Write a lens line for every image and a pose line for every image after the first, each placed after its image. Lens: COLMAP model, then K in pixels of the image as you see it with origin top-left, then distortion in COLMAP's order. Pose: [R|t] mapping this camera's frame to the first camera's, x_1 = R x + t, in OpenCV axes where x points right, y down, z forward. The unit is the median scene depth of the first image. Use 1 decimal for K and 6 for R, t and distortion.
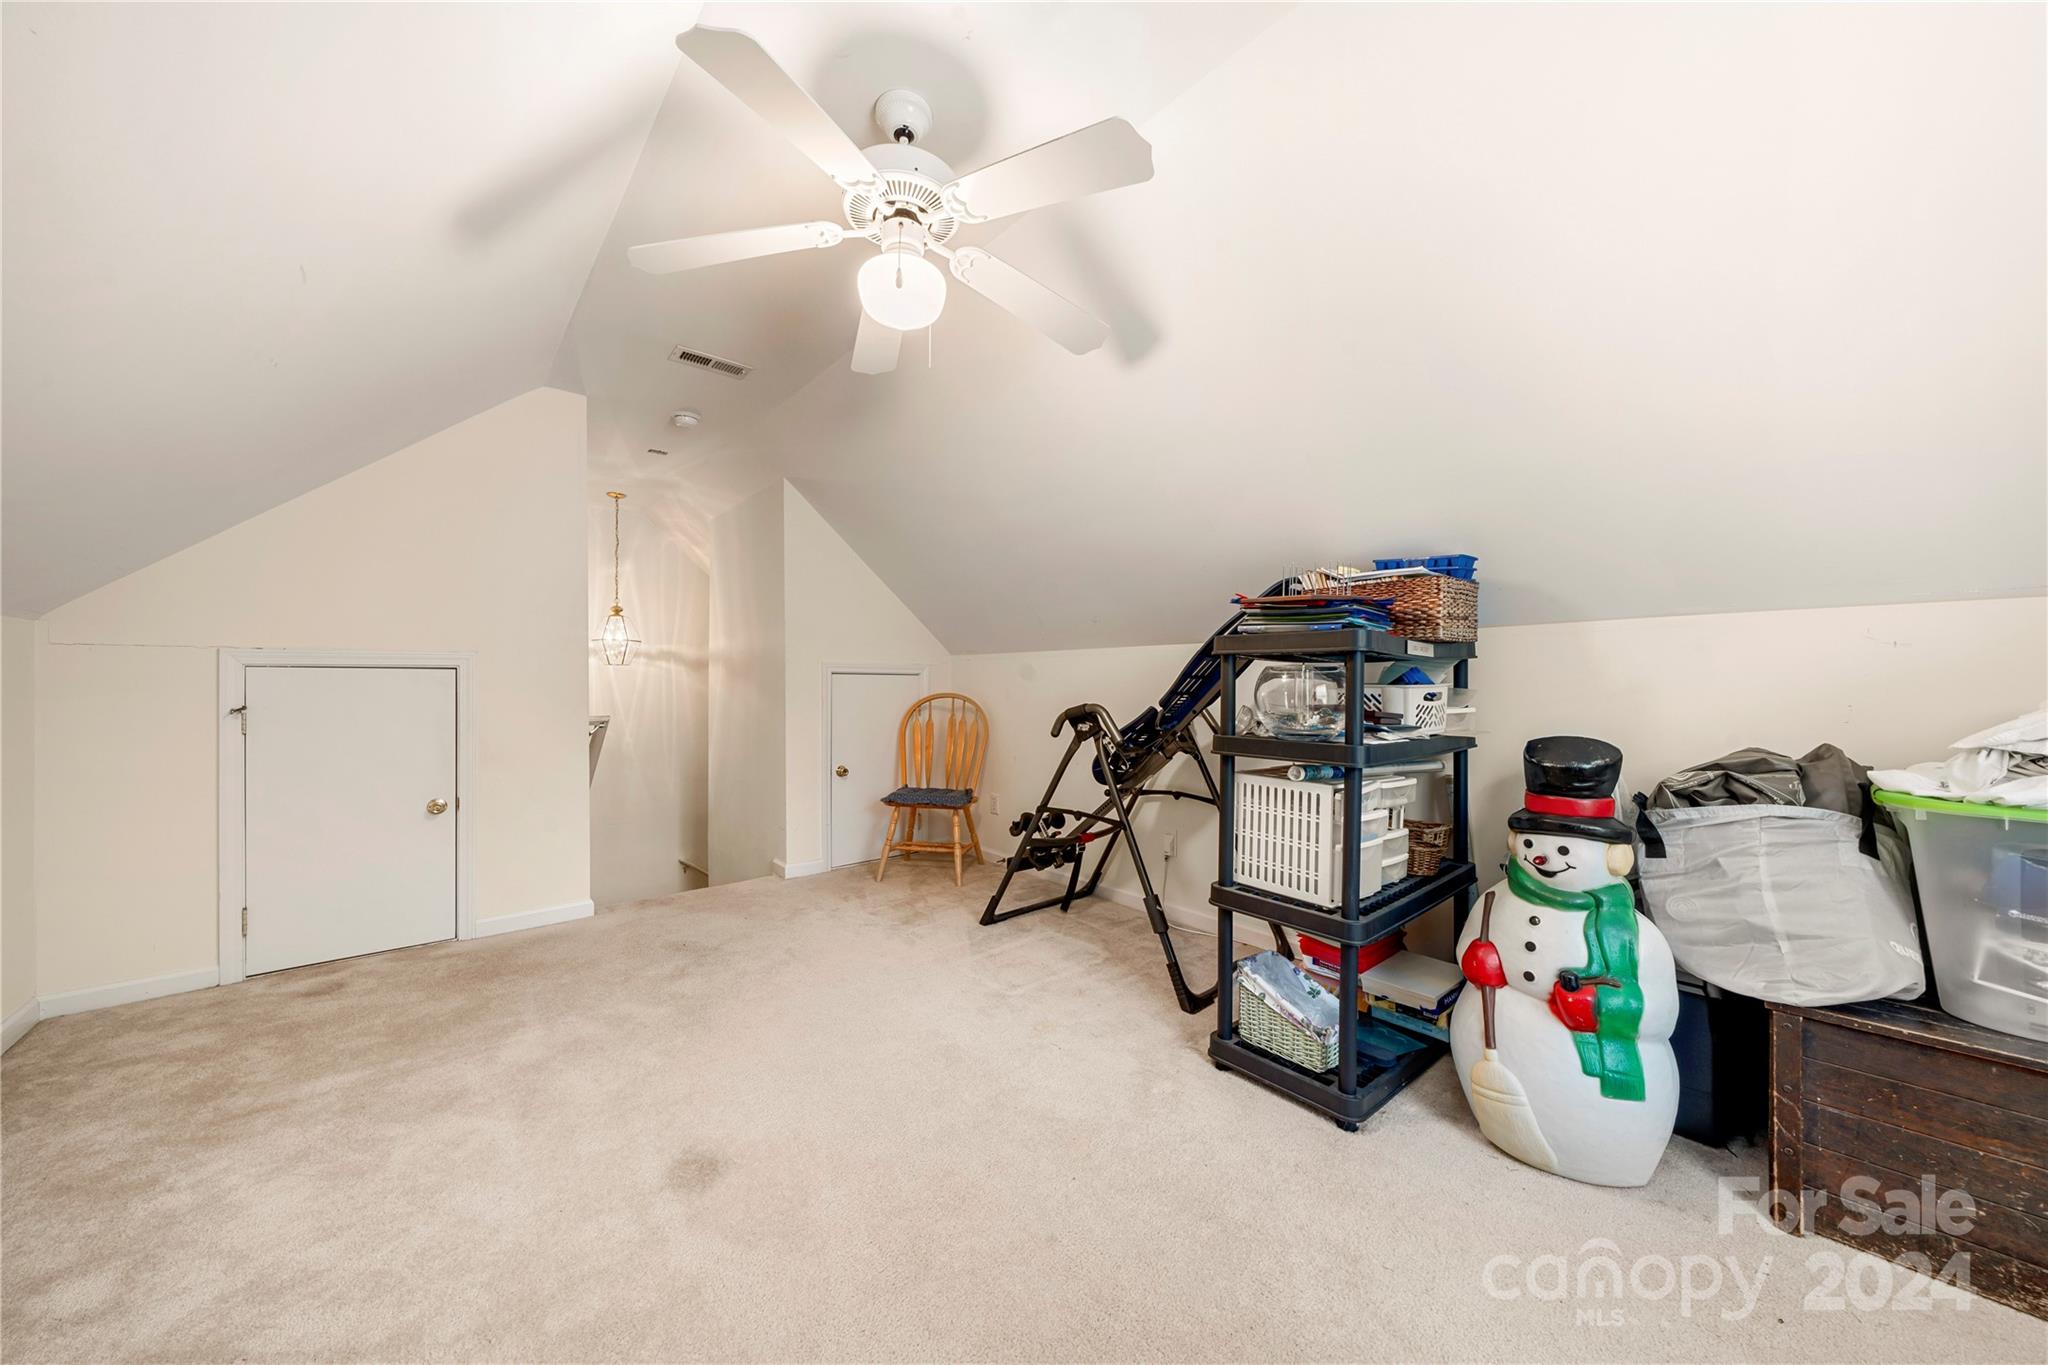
lens RADIAL K [[705.1, 0, 1020.8], [0, 705.1, 681.2], [0, 0, 1]] dist [-0.002222, -0.000138]
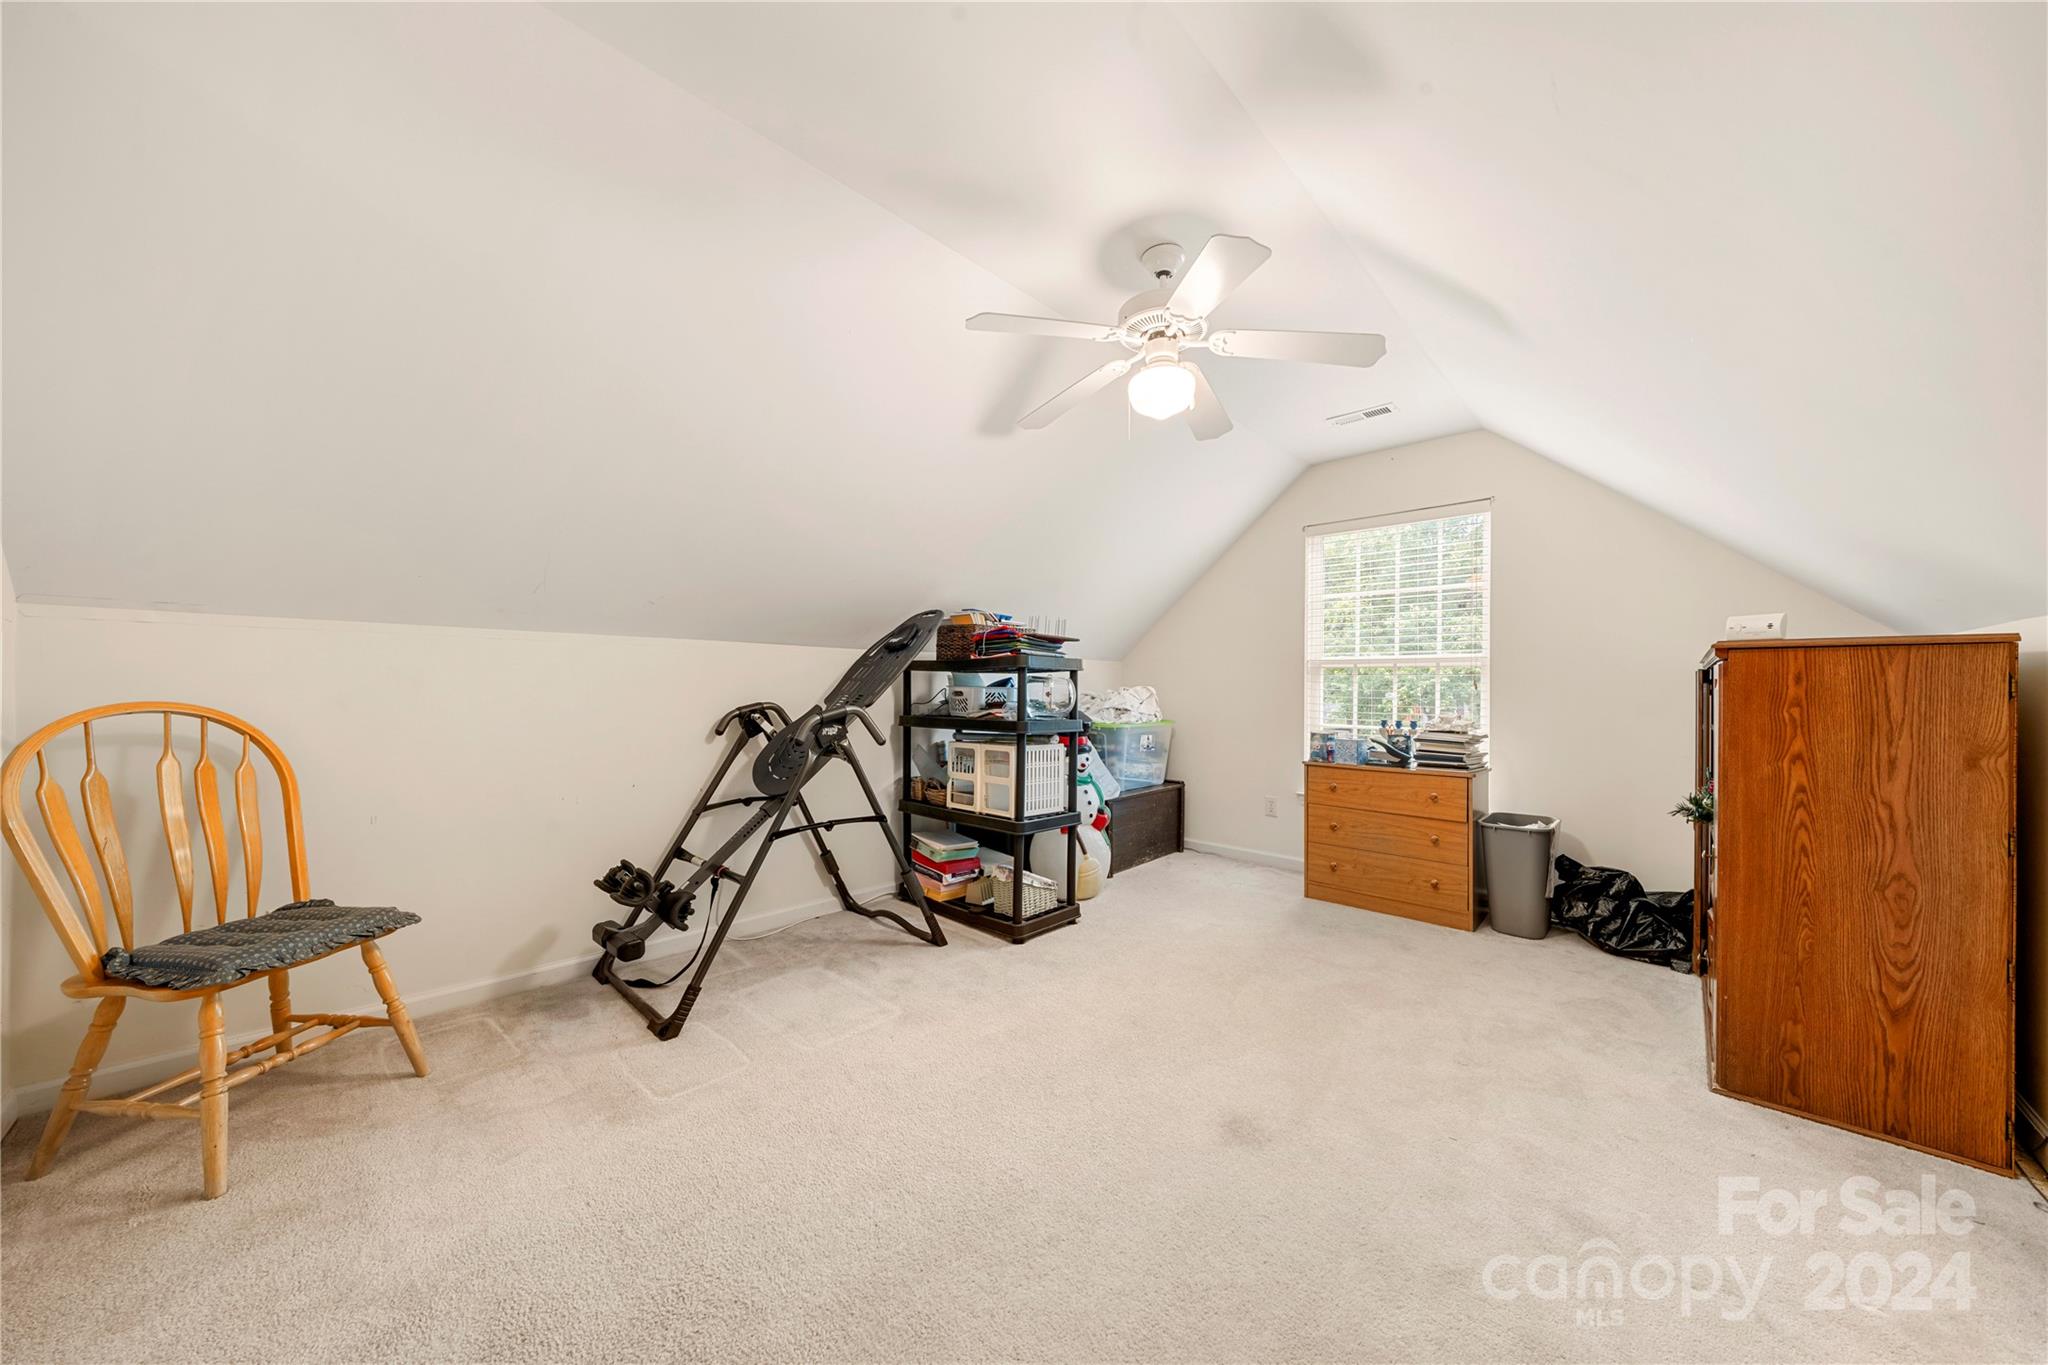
lens RADIAL K [[705.1, 0, 1020.8], [0, 705.1, 681.2], [0, 0, 1]] dist [-0.002222, -0.000138]
pose [[-0.116957, 0.006114, 0.993118, -0.902101], [-0.014663, 0.999861, -0.007883, 0.001459], [-0.993029, -0.015484, -0.116851, 0.880659]]
